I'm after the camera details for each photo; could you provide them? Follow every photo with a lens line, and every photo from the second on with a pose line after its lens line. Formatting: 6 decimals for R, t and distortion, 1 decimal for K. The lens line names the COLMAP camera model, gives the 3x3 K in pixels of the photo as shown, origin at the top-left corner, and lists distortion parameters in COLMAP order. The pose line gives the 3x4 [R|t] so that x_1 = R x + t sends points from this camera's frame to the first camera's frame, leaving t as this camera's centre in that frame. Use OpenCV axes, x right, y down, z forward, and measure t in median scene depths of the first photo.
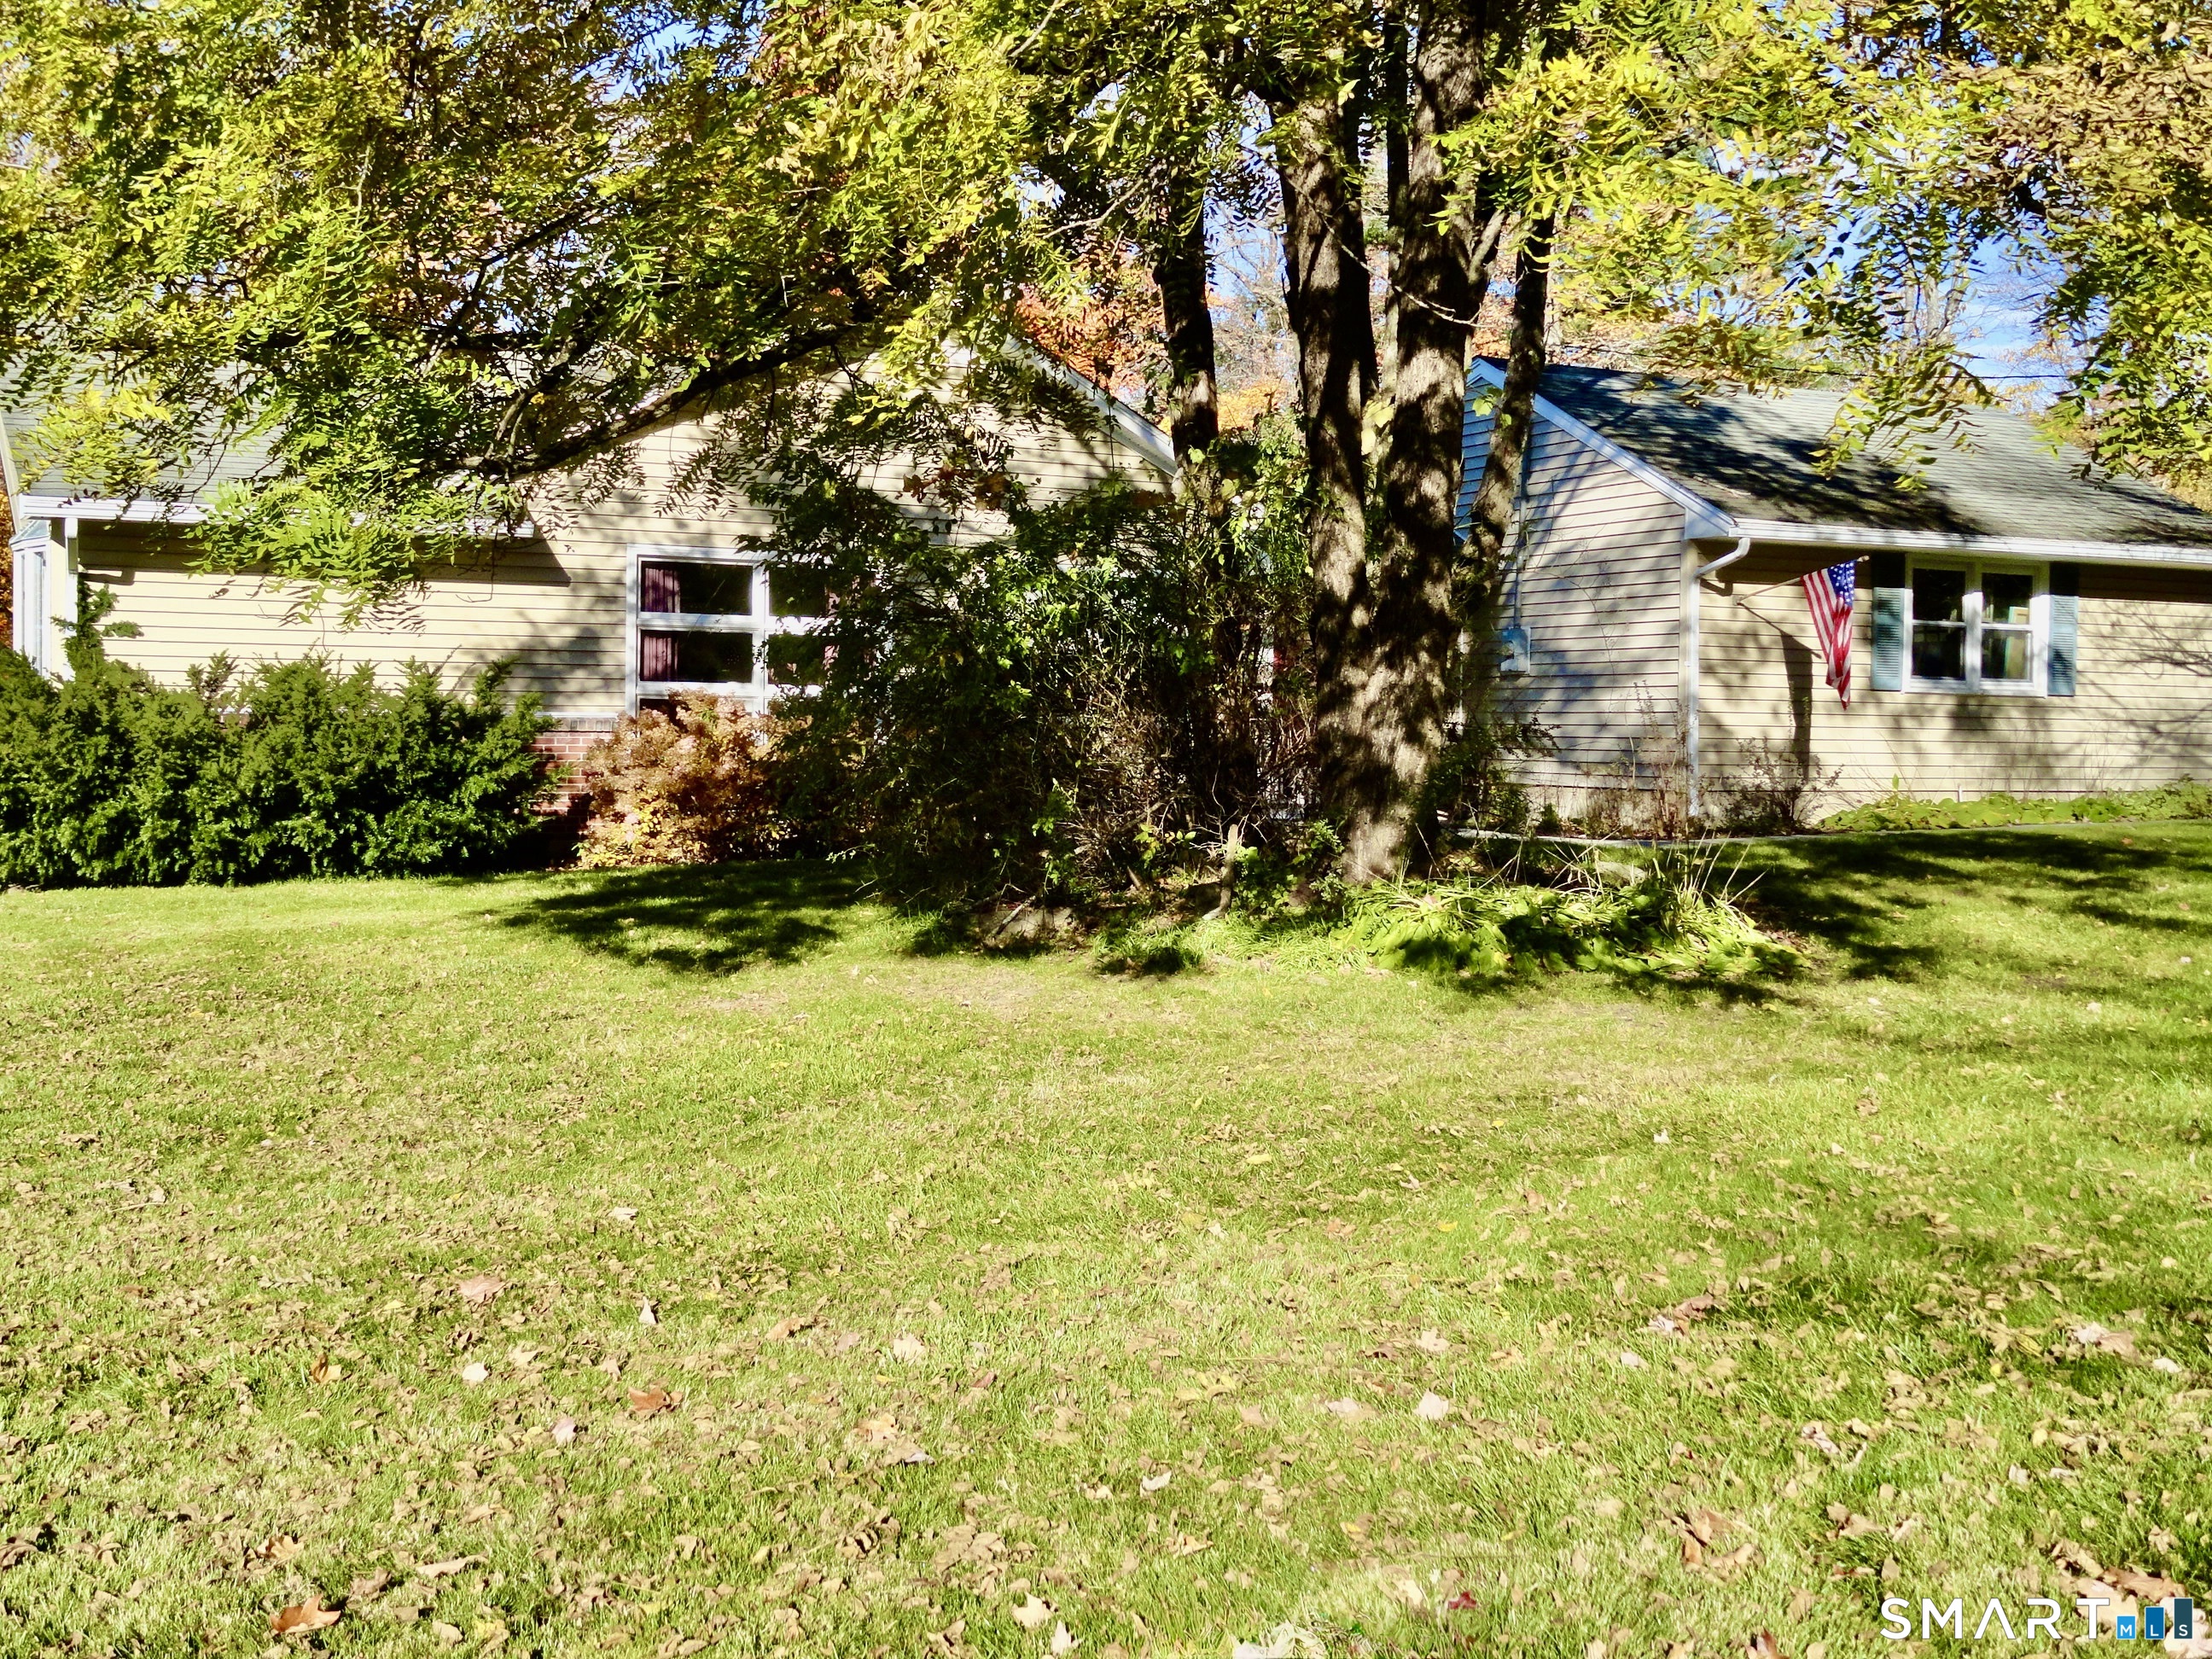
lens RADIAL K [[2283.7, 0, 1106.0], [0, 2283.7, 829.5], [0, 0, 1]] dist [-0.040221, -0.006250]
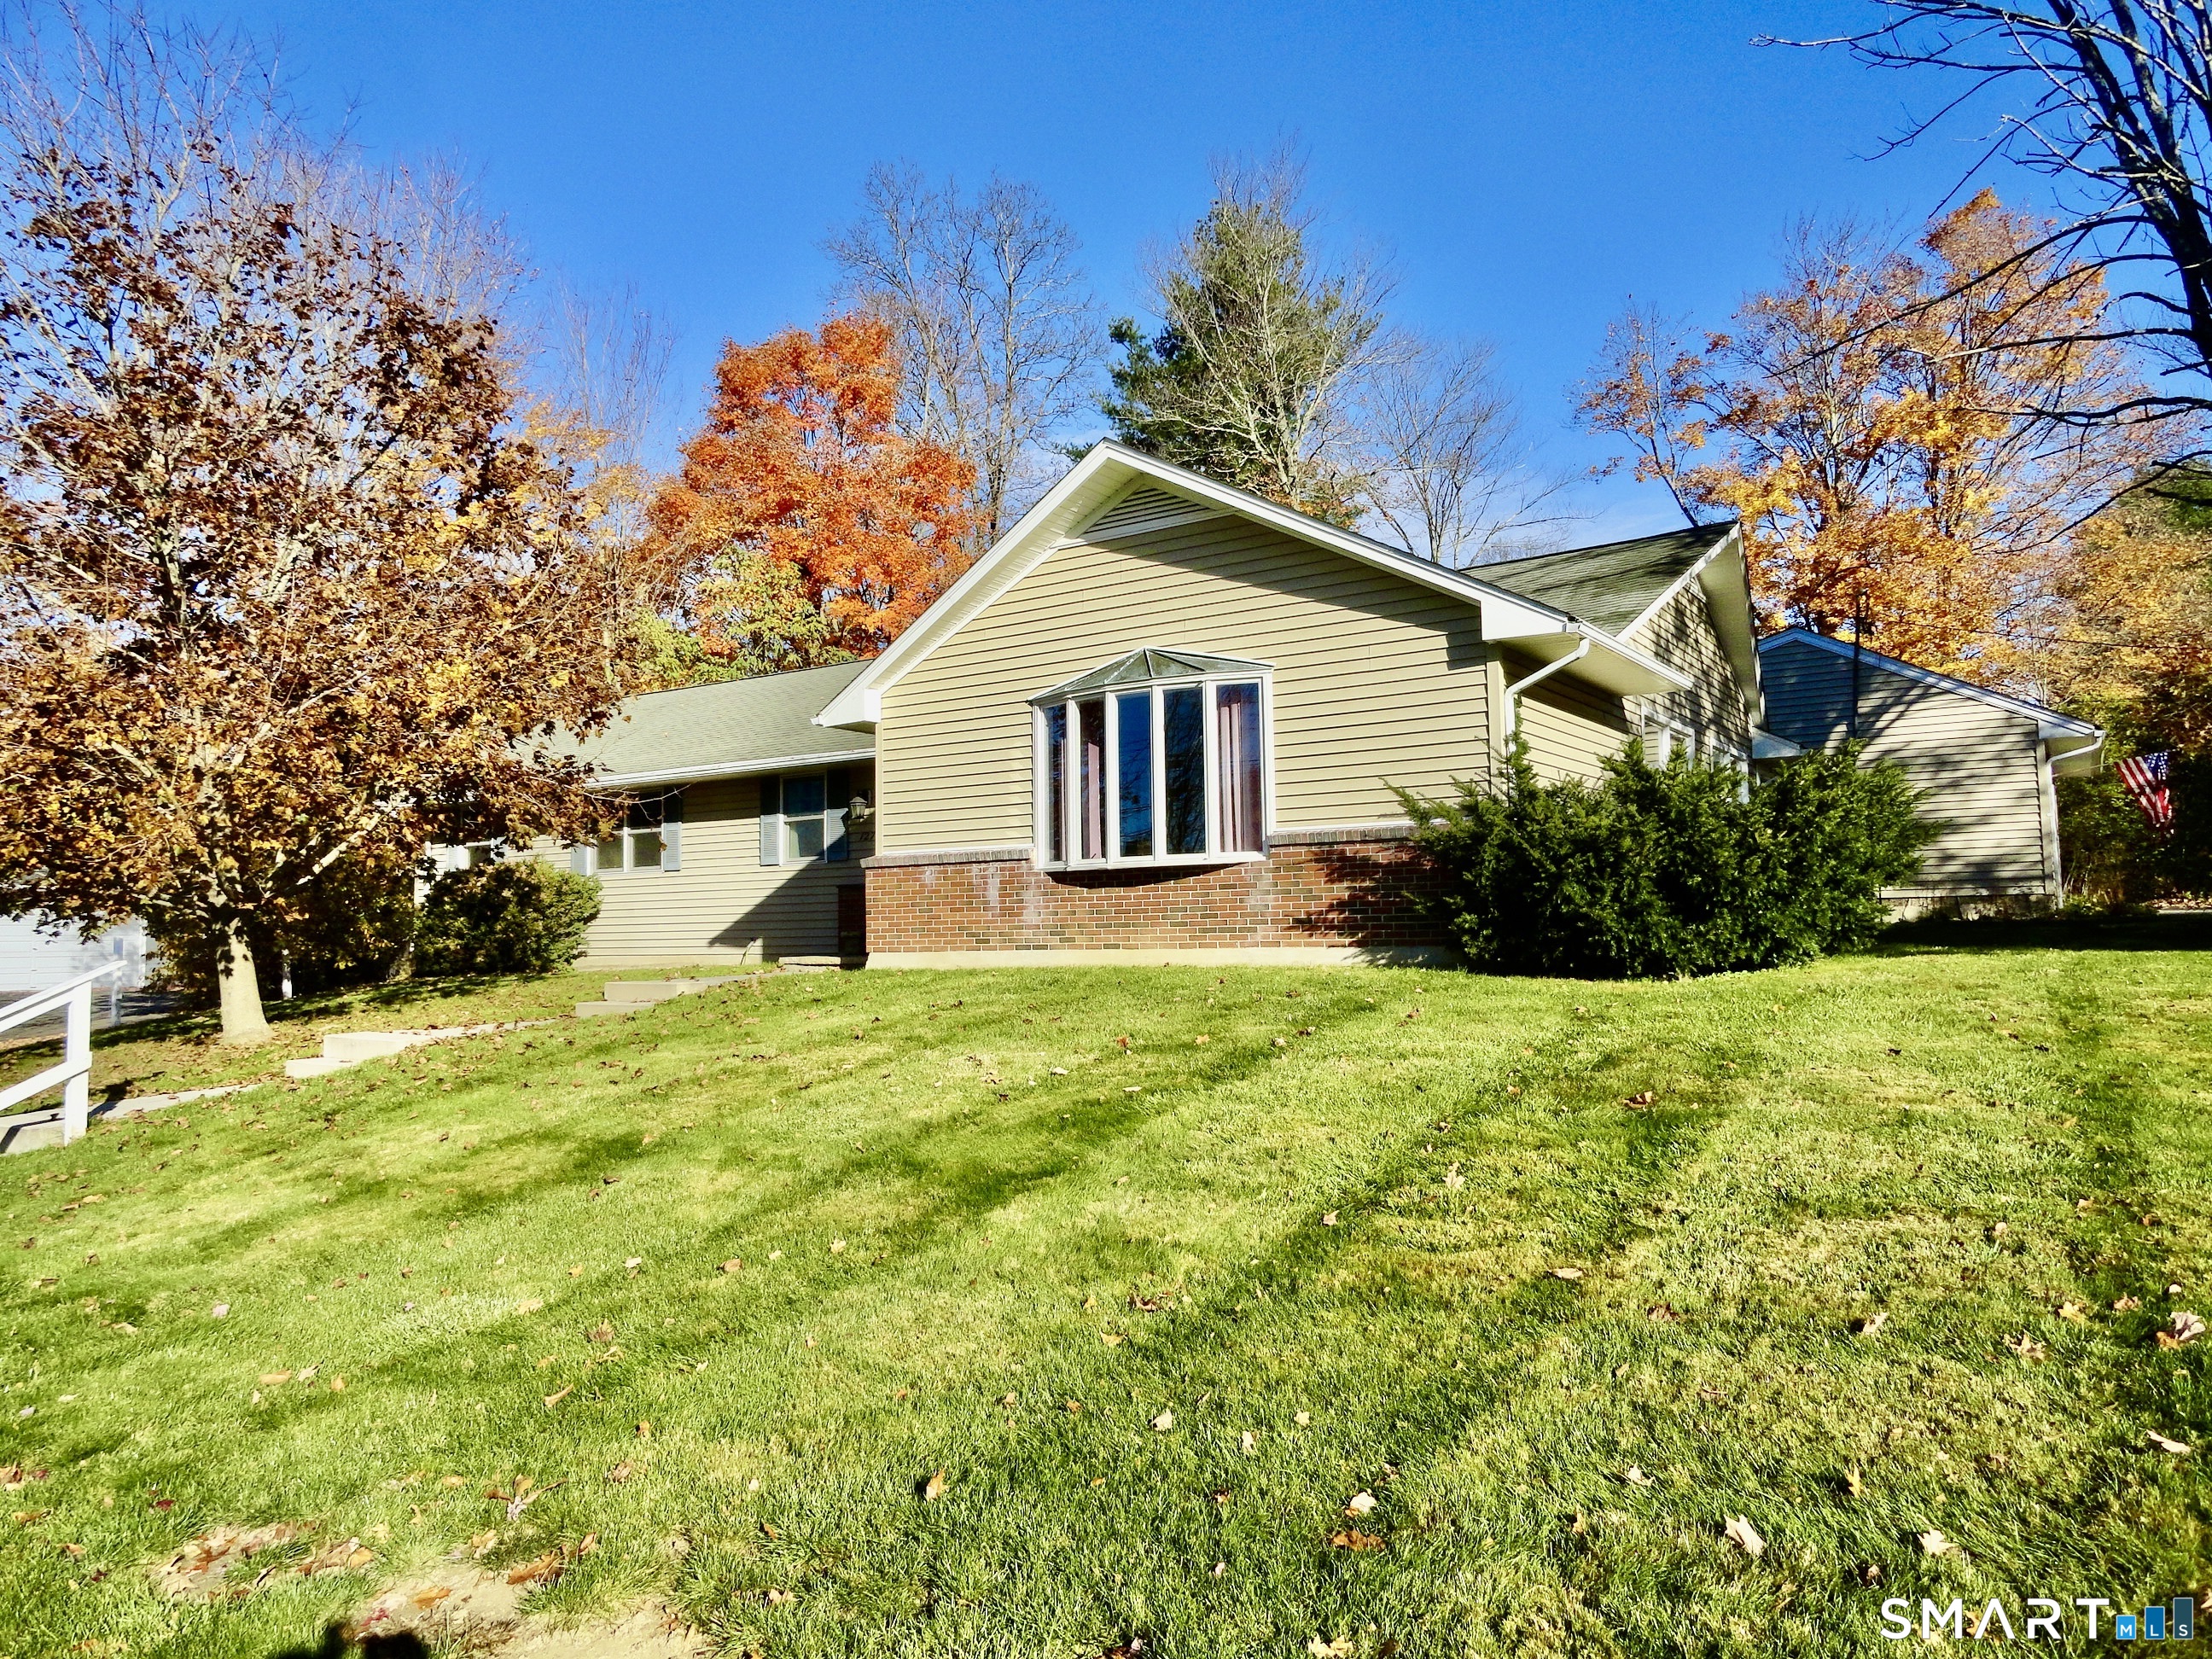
lens RADIAL K [[1491.0, 0, 1106.0], [0, 1491.0, 829.5], [0, 0, 1]] dist [-0.026829, 0.001544]
pose [[0.875340, 0.012009, 0.483360, -0.832100], [0.040564, 0.994343, -0.098164, 0.012884], [-0.481804, 0.105534, 0.869901, 0.402933]]
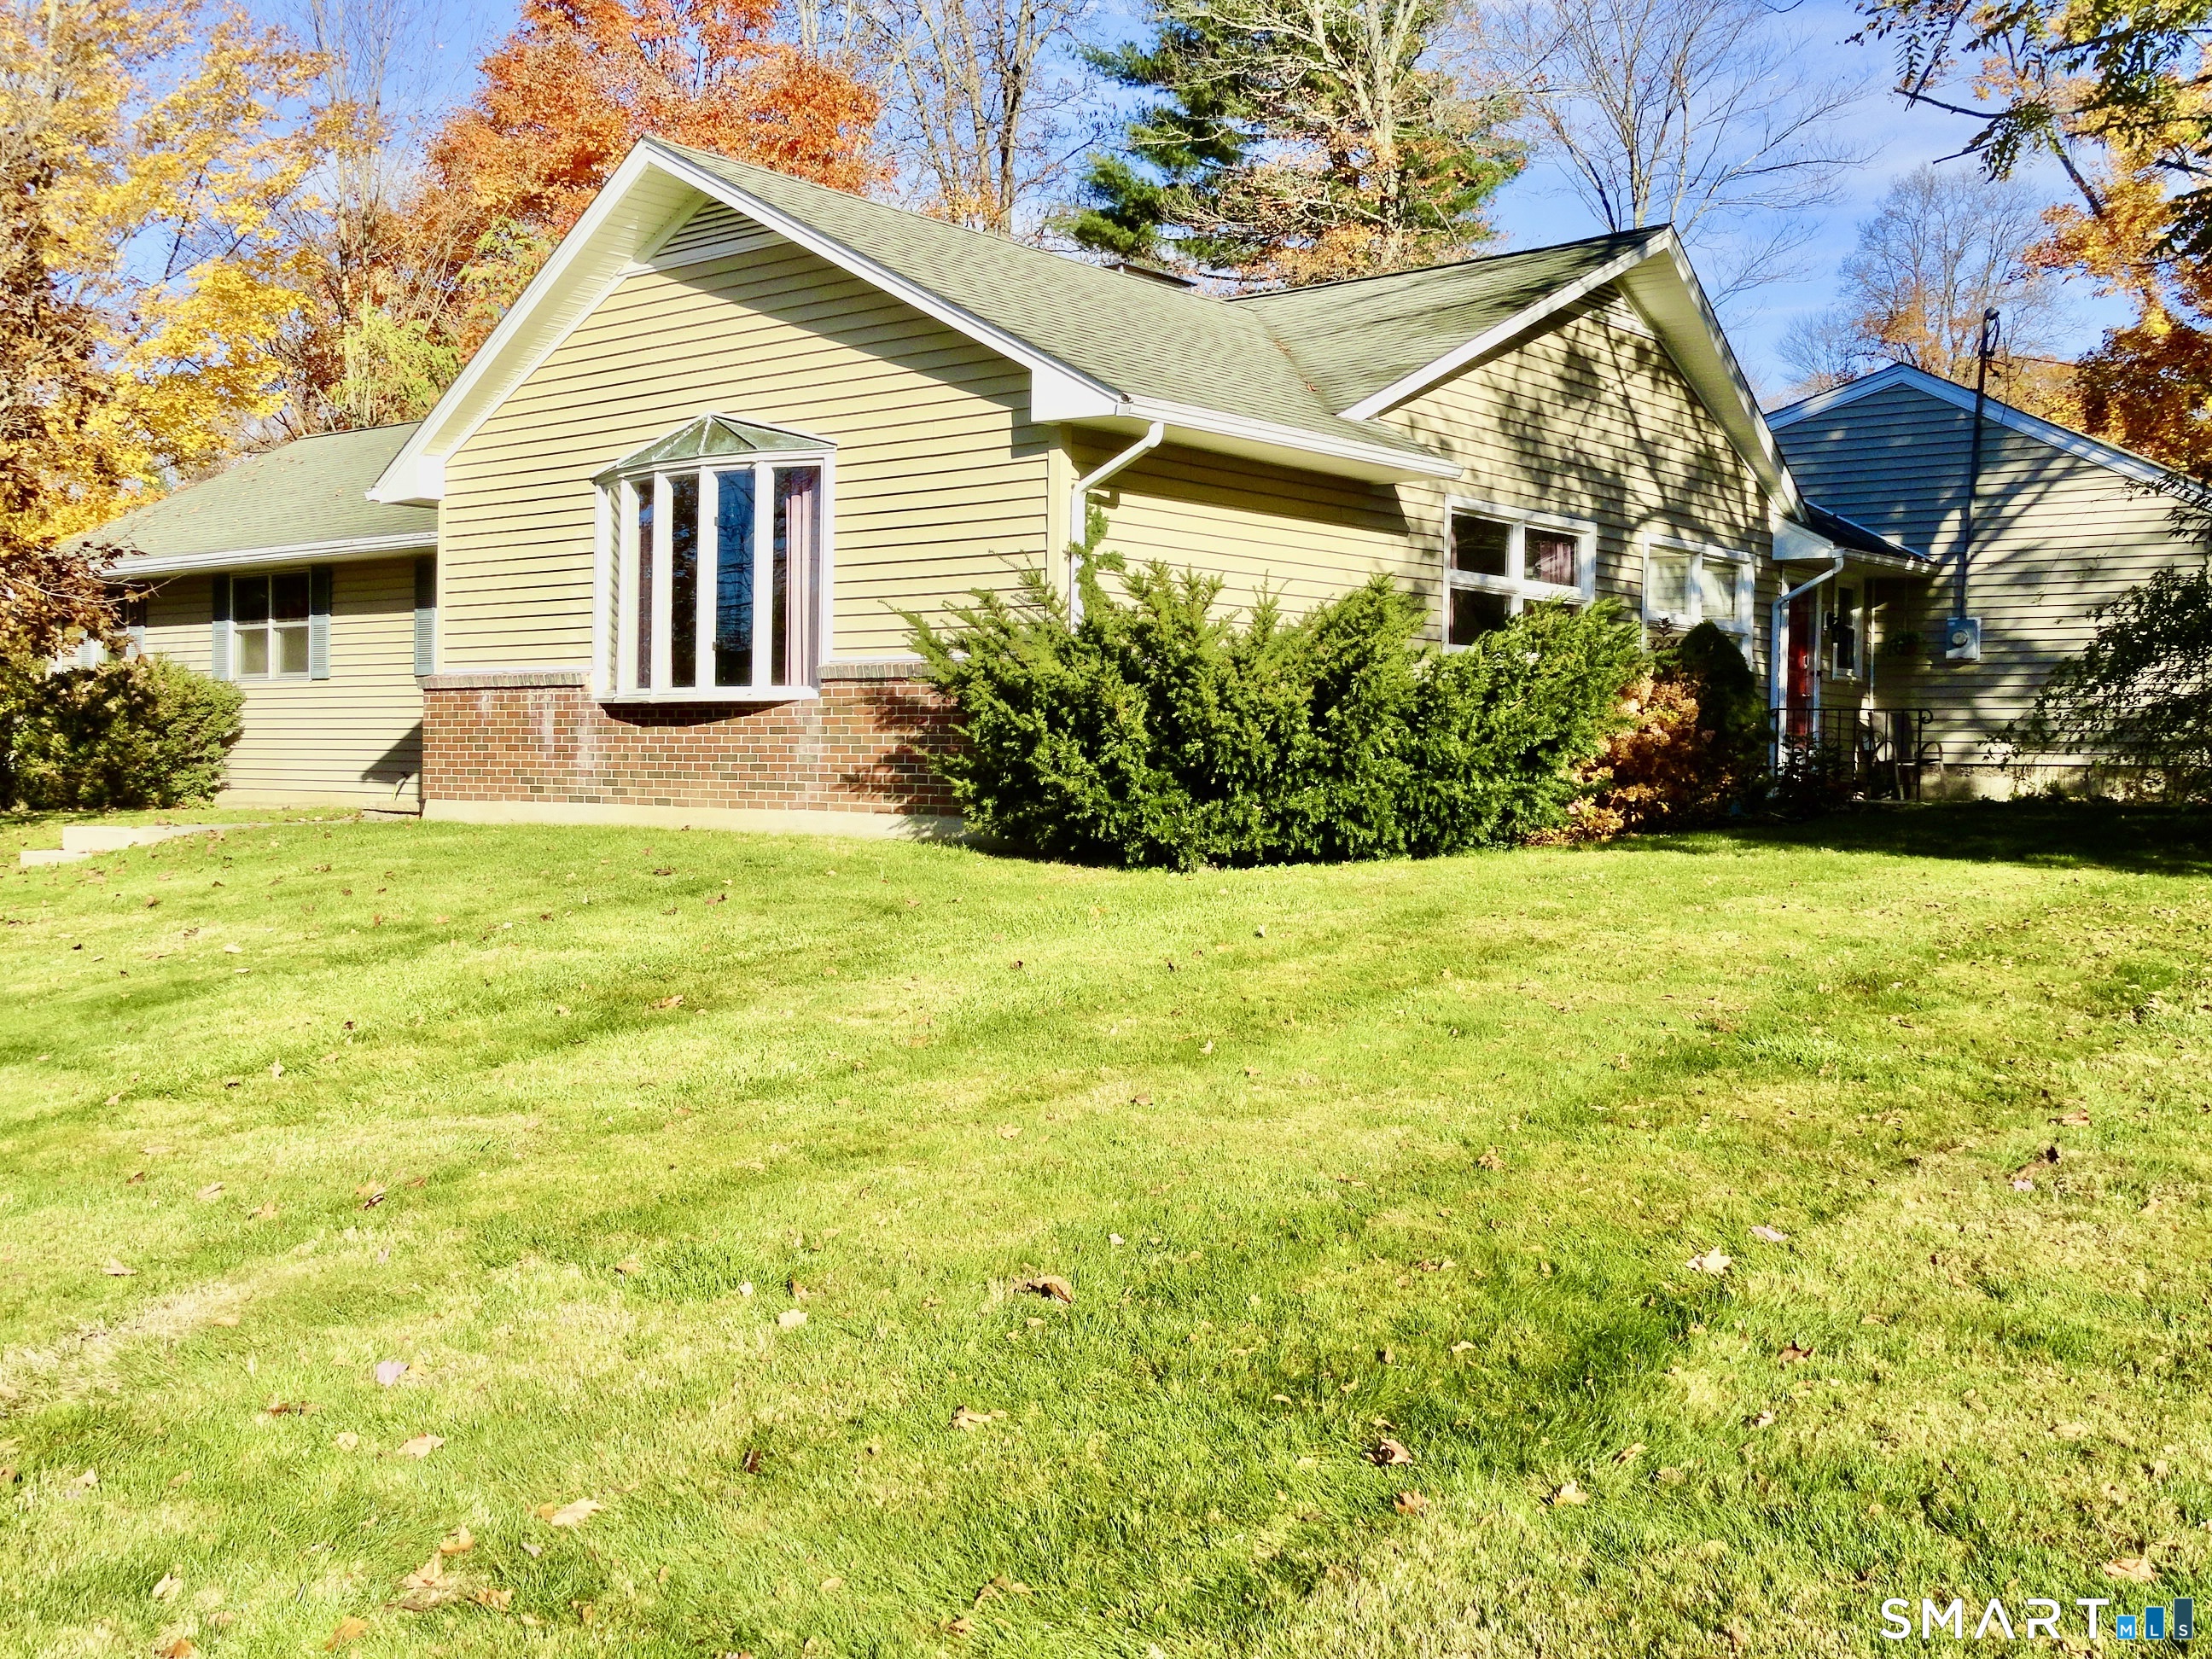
lens RADIAL K [[2283.7, 0, 1106.0], [0, 2283.7, 829.5], [0, 0, 1]] dist [-0.040221, -0.006250]
pose [[0.923112, -0.005119, 0.384498, -0.662437], [0.006963, 0.999970, -0.003405, 0.012821], [-0.384469, 0.005820, 0.923120, 0.187881]]
